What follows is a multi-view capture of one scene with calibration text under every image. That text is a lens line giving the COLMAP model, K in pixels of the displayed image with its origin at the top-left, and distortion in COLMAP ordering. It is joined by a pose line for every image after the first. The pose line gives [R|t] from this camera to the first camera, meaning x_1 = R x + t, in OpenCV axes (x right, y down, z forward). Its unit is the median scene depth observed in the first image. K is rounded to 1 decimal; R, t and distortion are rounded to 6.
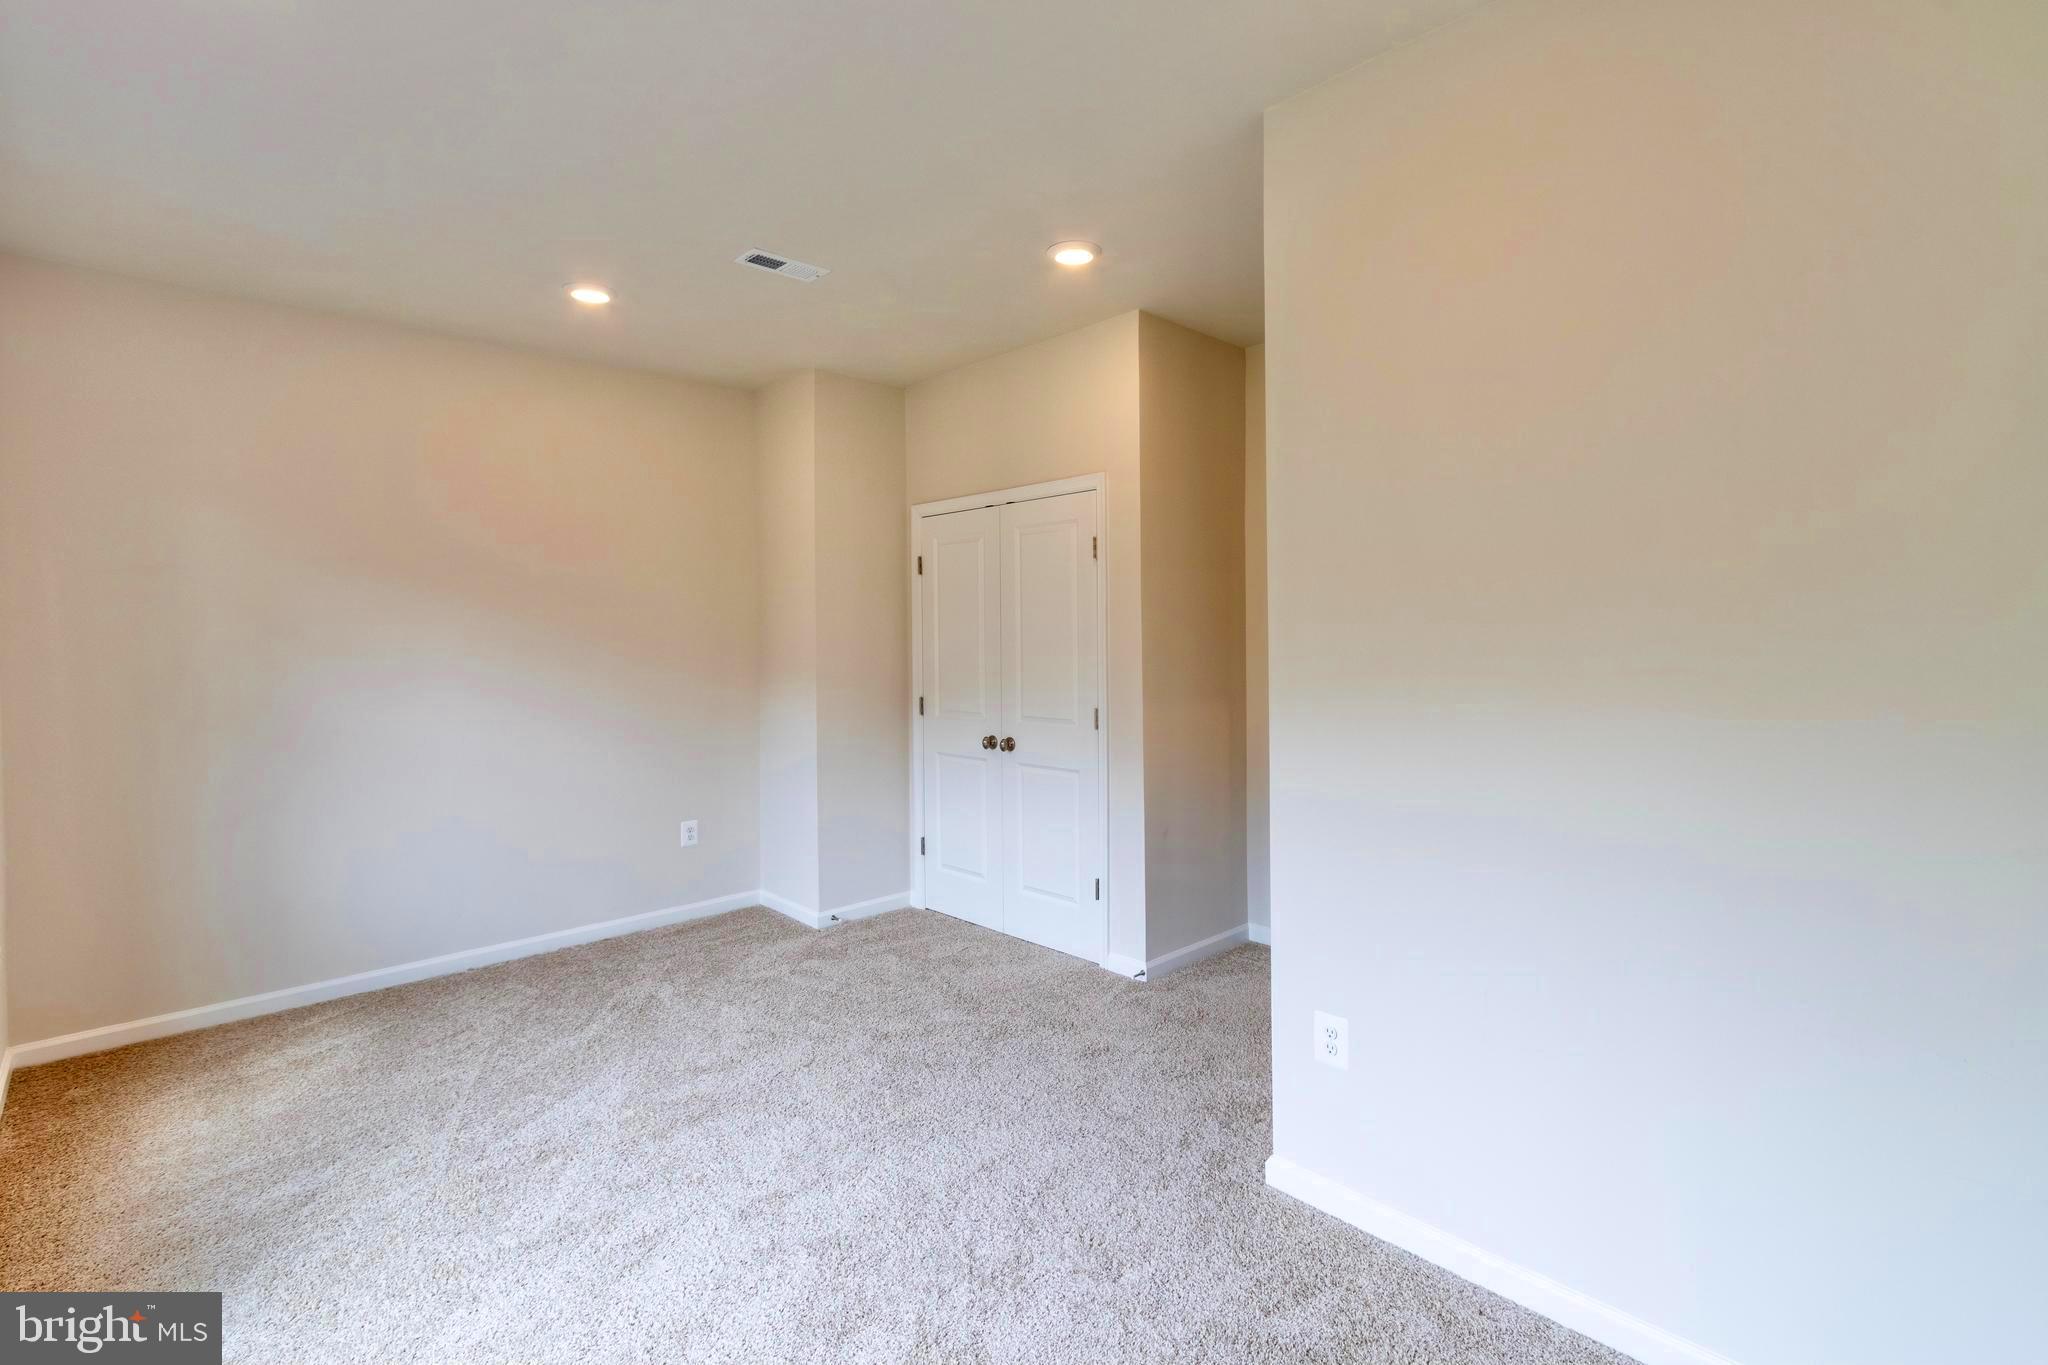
lens RADIAL K [[942.4, 0, 1029.0], [0, 942.4, 648.0], [0, 0, 1]] dist [0.005184, -0.001085]
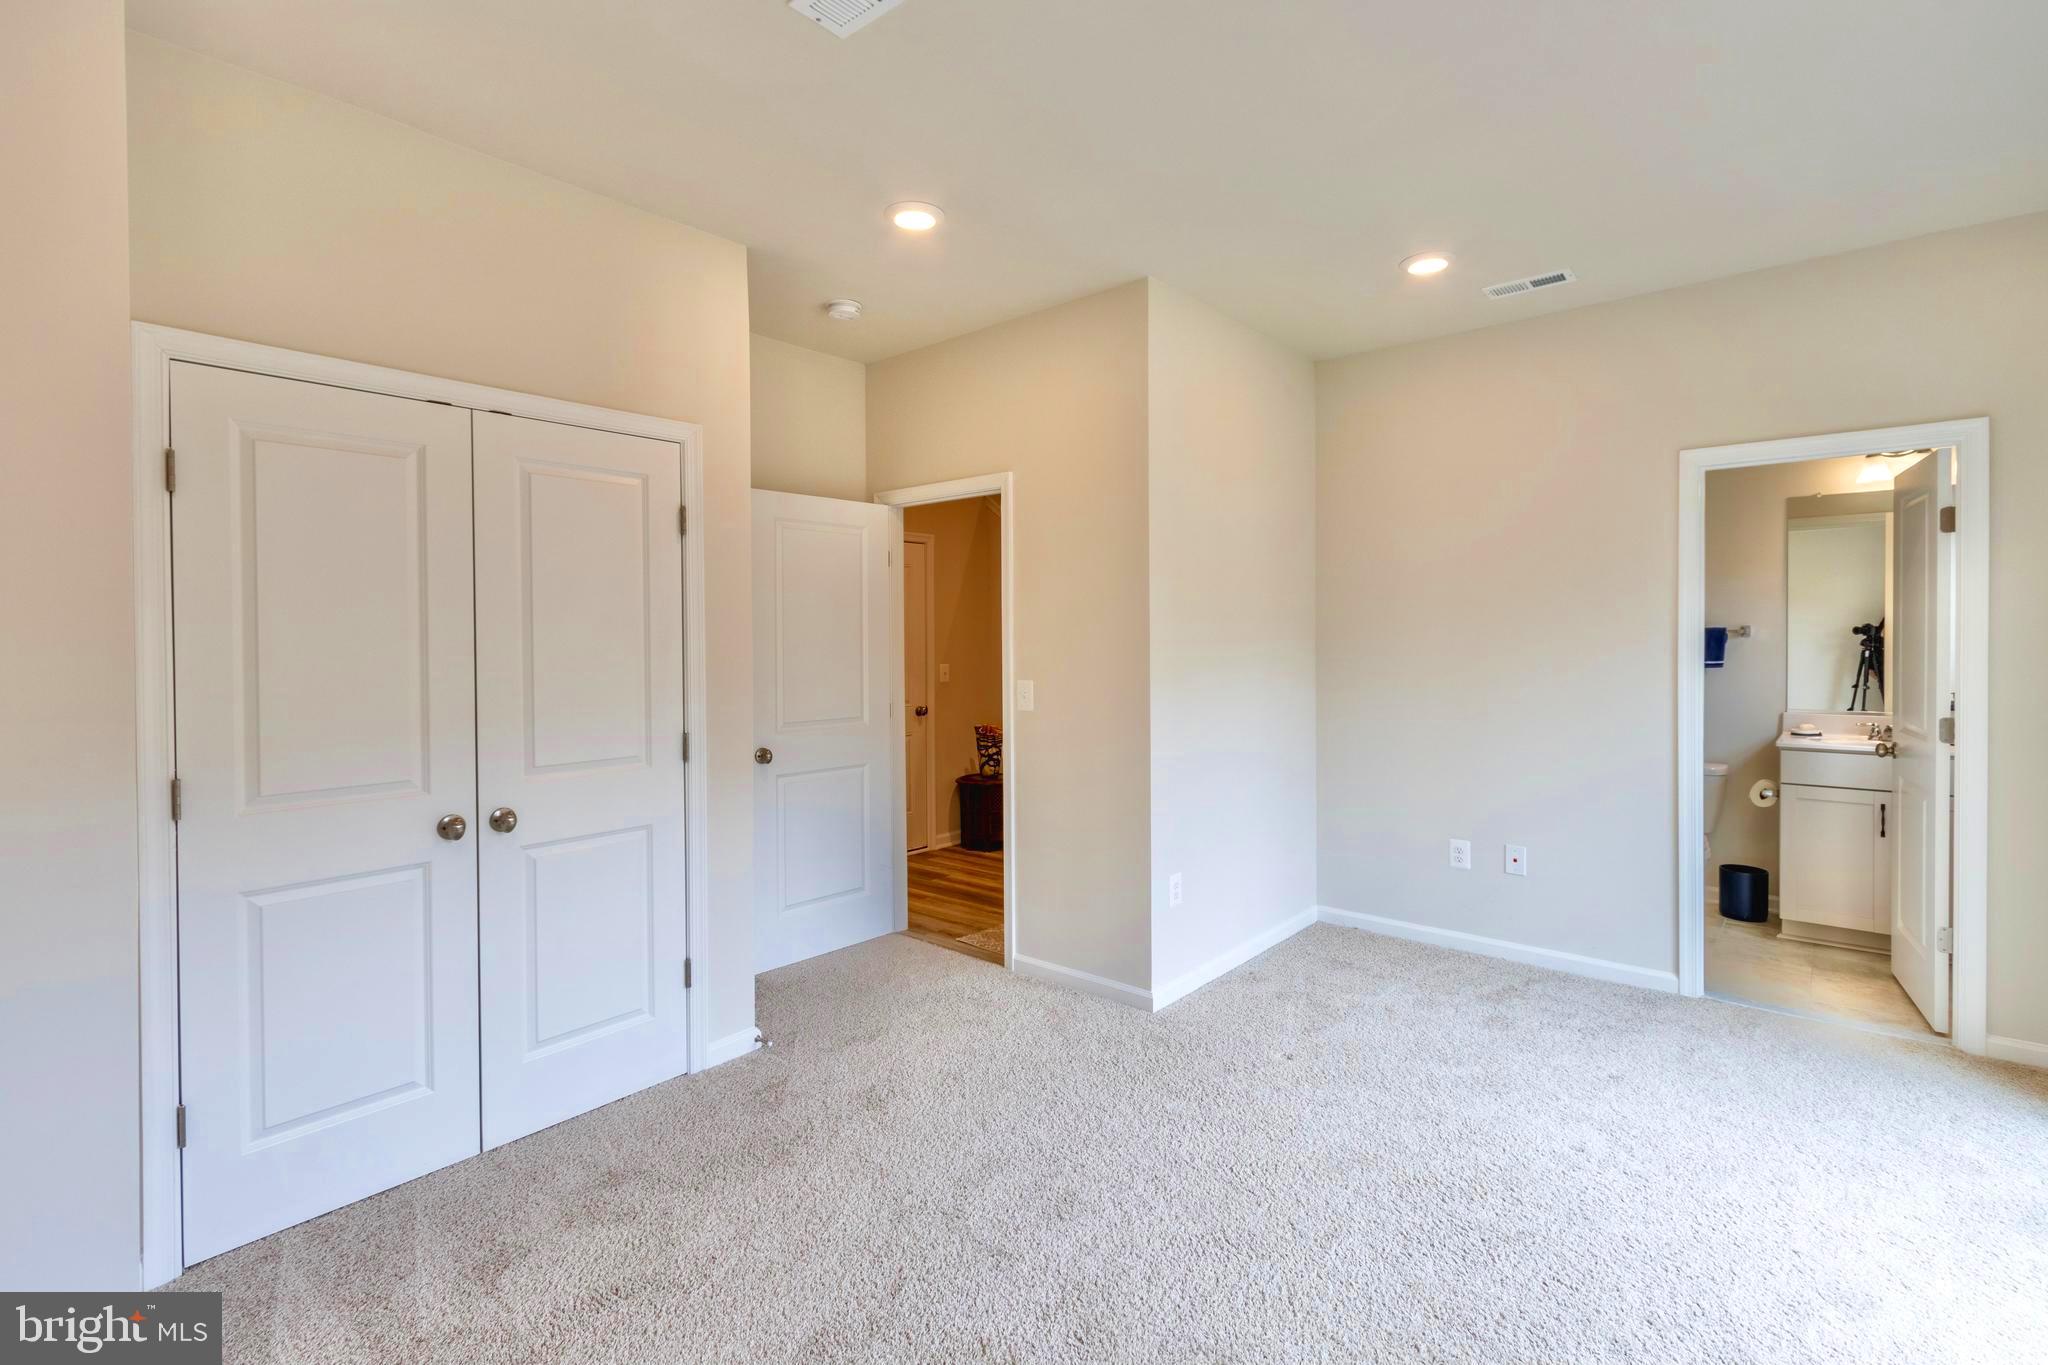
lens RADIAL K [[942.4, 0, 1029.0], [0, 942.4, 648.0], [0, 0, 1]] dist [0.005184, -0.001085]
pose [[-0.106953, -0.010174, 0.994212, -0.709725], [0.012769, 0.999851, 0.011606, -0.009432], [-0.994182, 0.013936, -0.106807, 0.809642]]
